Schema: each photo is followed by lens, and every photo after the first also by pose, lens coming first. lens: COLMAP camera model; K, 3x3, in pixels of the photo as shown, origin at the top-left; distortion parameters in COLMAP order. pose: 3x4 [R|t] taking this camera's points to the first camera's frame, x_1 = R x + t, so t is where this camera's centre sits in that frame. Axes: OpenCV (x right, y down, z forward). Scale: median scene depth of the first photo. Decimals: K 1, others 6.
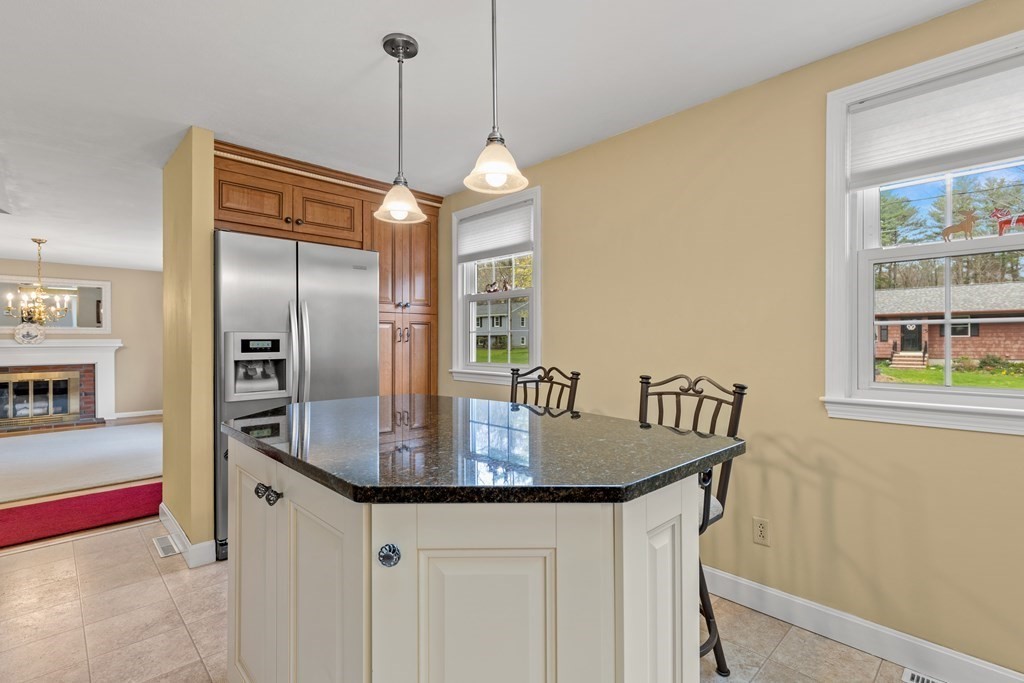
lens RADIAL K [[460.7, 0, 512.0], [0, 460.7, 341.5], [0, 0, 1]] dist [0.002285, 0.000114]
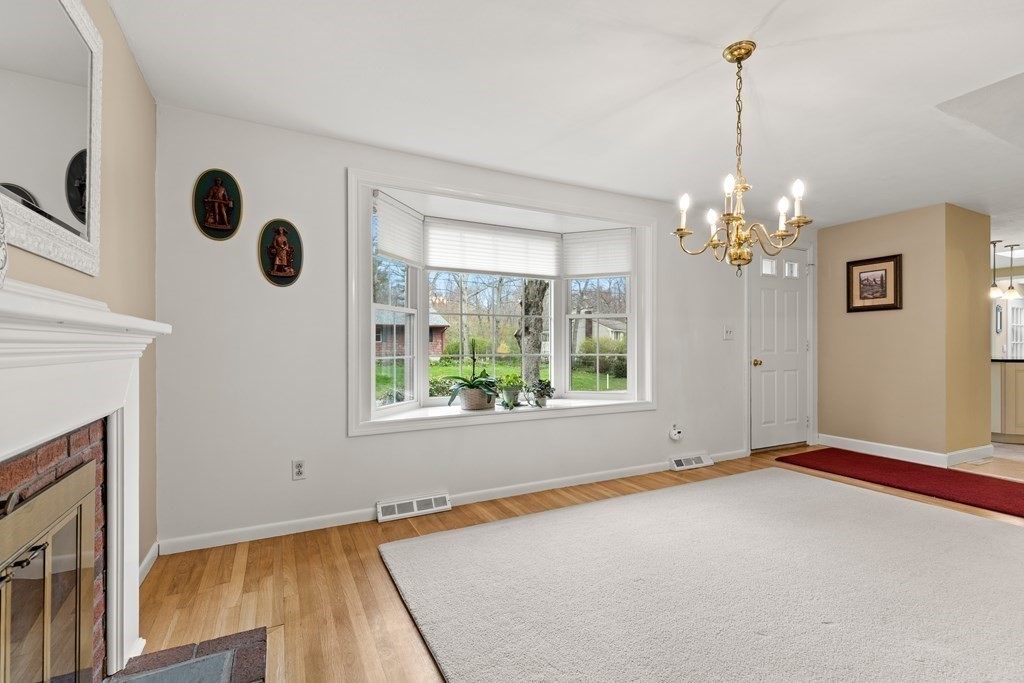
lens RADIAL K [[460.7, 0, 512.0], [0, 460.7, 341.5], [0, 0, 1]] dist [0.002285, 0.000114]
pose [[0.313513, 0.008686, 0.949544, -1.067325], [0.003835, 0.999938, -0.010413, 0.018667], [-0.949576, 0.006906, 0.313461, 0.780739]]
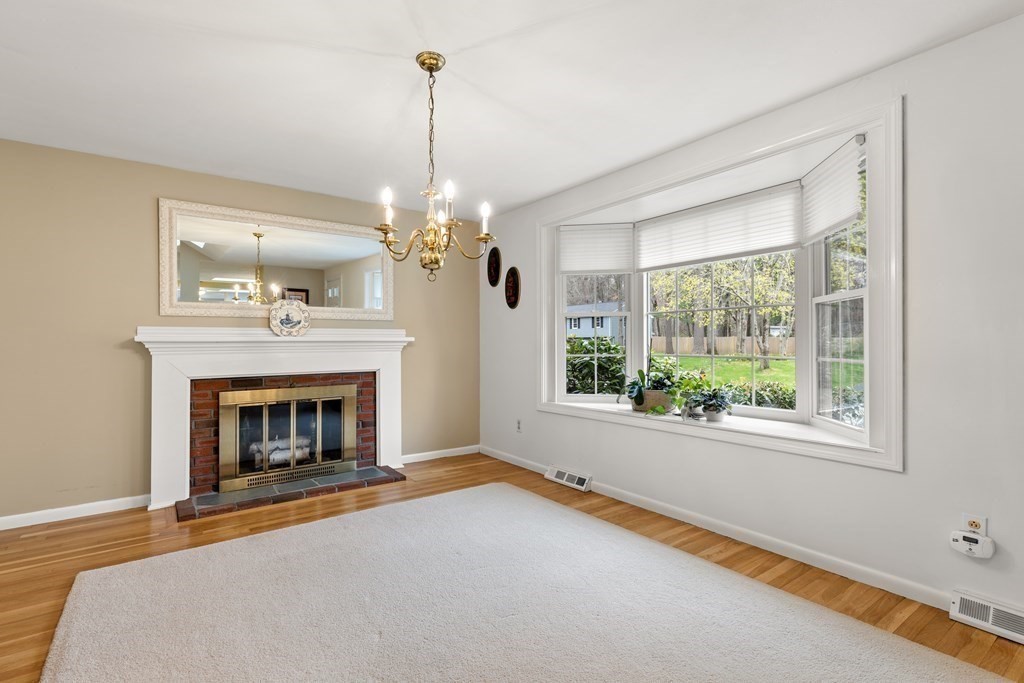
lens RADIAL K [[478.2, 0, 512.0], [0, 478.2, 341.5], [0, 0, 1]] dist [0.000419, 0.000549]
pose [[0.987131, -0.004327, -0.159852, -0.655767], [0.003227, 0.999969, -0.007142, 0.016273], [0.159878, 0.006534, 0.987115, 0.450082]]
